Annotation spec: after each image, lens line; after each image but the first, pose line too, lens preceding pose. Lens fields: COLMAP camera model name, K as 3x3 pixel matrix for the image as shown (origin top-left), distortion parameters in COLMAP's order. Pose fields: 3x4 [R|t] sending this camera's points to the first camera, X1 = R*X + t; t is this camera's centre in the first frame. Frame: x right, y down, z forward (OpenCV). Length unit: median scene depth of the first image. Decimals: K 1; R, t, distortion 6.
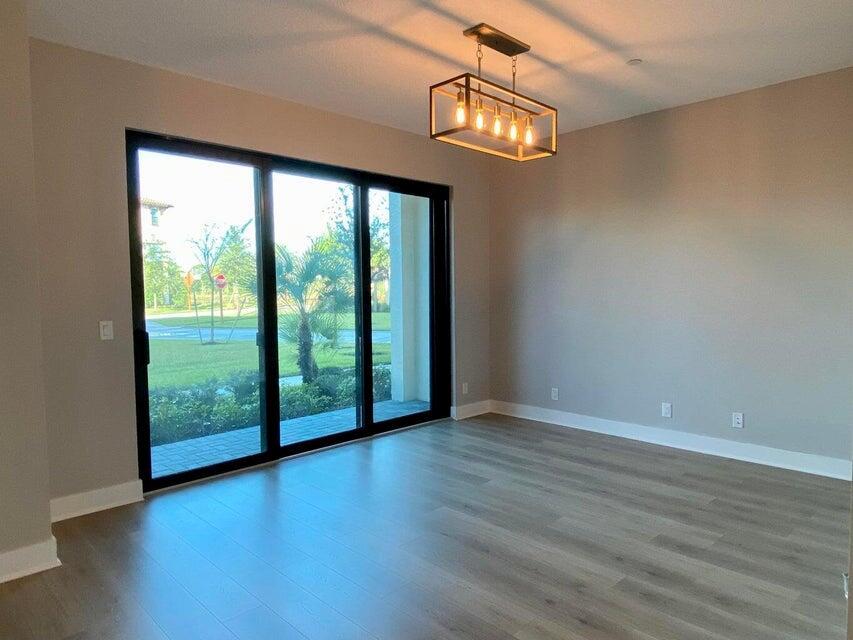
lens RADIAL K [[565.0, 0, 426.5], [0, 565.0, 320.0], [0, 0, 1]] dist [0.049465, -0.049268]
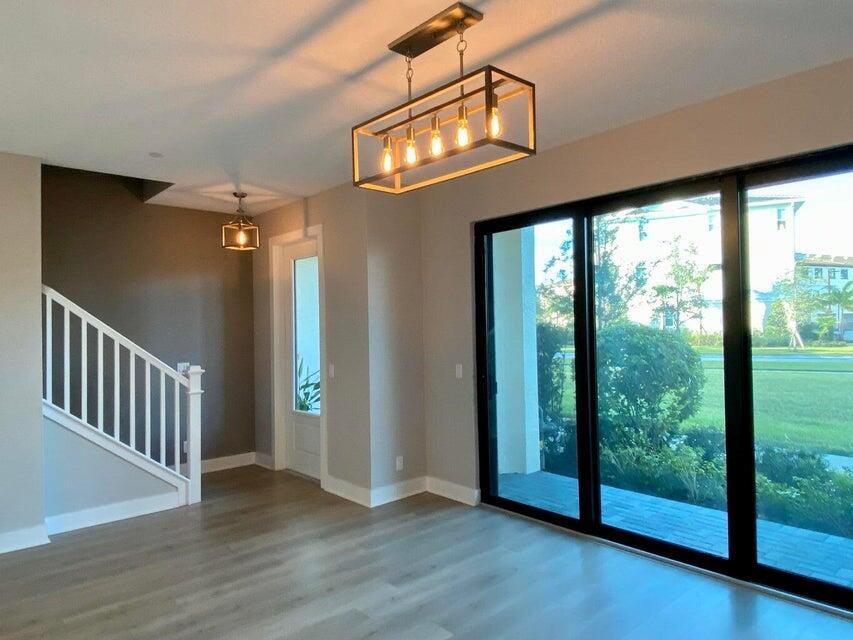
lens RADIAL K [[565.0, 0, 426.5], [0, 565.0, 320.0], [0, 0, 1]] dist [0.049465, -0.049268]
pose [[-0.062633, 0.003416, -0.998031, 0.837744], [-0.040557, 0.999159, 0.005965, -0.112049], [0.997212, 0.040850, -0.062442, 1.009462]]
